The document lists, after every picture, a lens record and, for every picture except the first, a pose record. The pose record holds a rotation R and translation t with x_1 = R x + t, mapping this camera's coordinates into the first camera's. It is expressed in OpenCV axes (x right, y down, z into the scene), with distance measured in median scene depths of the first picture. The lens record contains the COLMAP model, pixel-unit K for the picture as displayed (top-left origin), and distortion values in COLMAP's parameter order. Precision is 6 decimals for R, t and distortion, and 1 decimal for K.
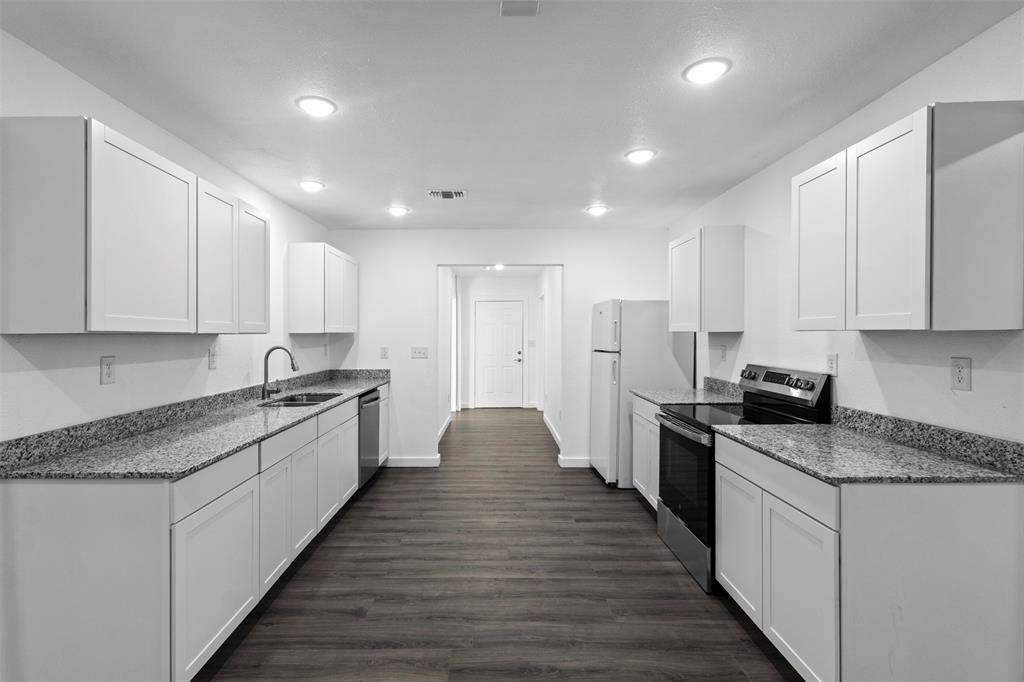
lens RADIAL K [[468.5, 0, 476.3], [0, 468.5, 334.8], [0, 0, 1]] dist [-0.000516, -0.000736]
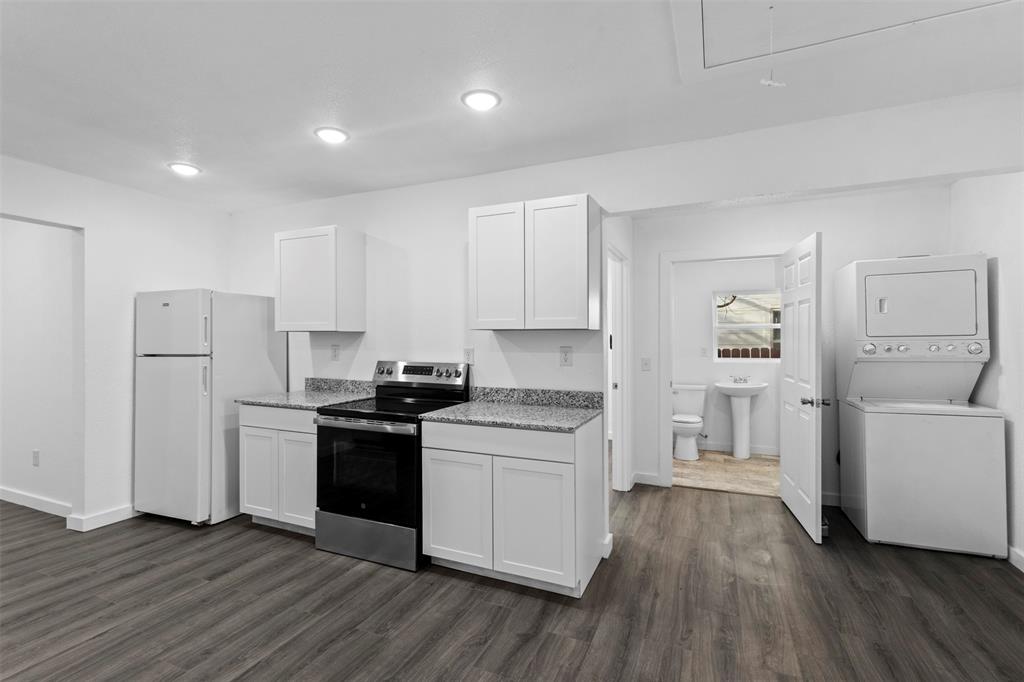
lens RADIAL K [[468.5, 0, 508.6], [0, 468.5, 343.6], [0, 0, 1]] dist [-0.000516, -0.000736]
pose [[0.383249, 0.000749, 0.923645, -0.358717], [-0.002859, 0.999996, 0.000376, 0.022843], [-0.923641, -0.002785, 0.383249, 0.333434]]
